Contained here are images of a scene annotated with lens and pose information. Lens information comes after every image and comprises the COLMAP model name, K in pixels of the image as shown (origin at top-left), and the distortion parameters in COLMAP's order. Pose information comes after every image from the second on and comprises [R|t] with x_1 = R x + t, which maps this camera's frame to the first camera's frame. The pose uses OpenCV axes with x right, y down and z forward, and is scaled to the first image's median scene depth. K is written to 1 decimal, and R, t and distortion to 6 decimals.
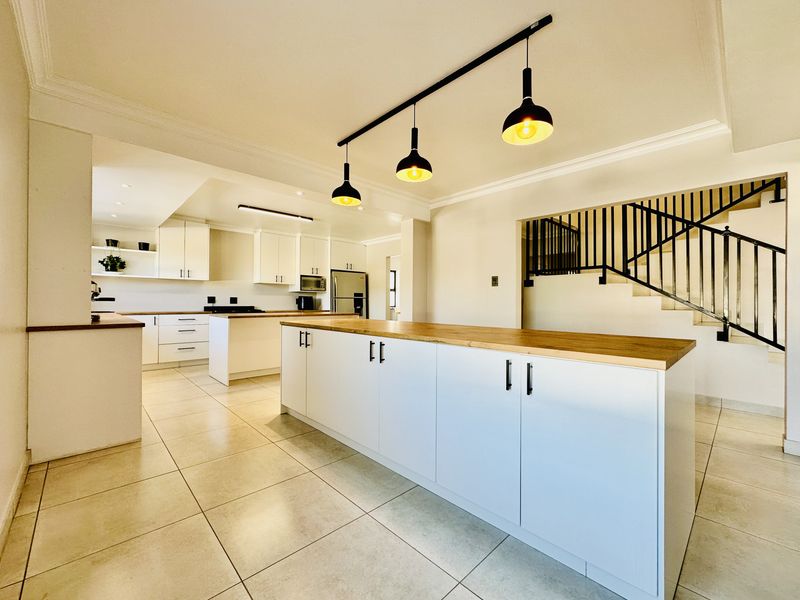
lens RADIAL K [[325.4, 0, 400.7], [0, 325.4, 299.0], [0, 0, 1]] dist [-0.001056, -0.000080]
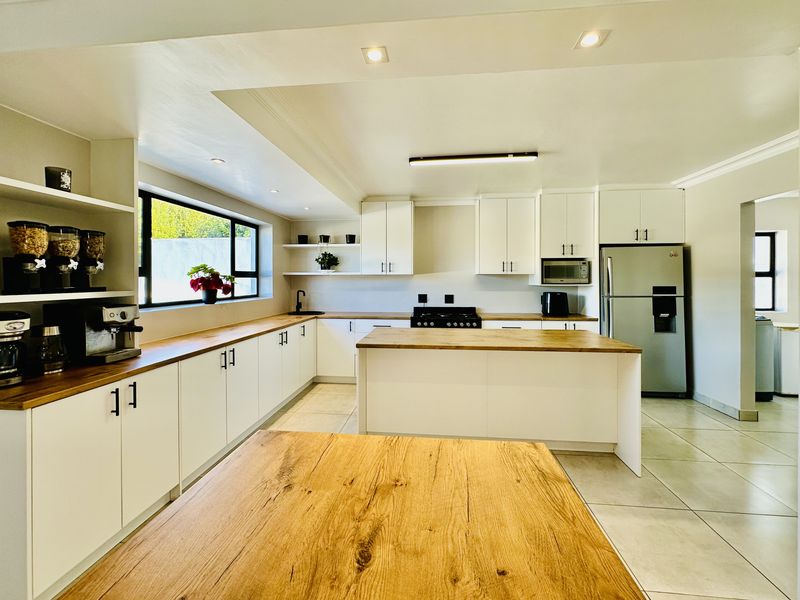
lens RADIAL K [[341.4, 0, 402.5], [0, 341.4, 282.3], [0, 0, 1]] dist [-0.000618, 0.000123]
pose [[0.663587, -0.007065, -0.748066, -0.005194], [0.016557, 0.999849, 0.005244, -0.035739], [0.747916, -0.015866, 0.663604, 0.371945]]
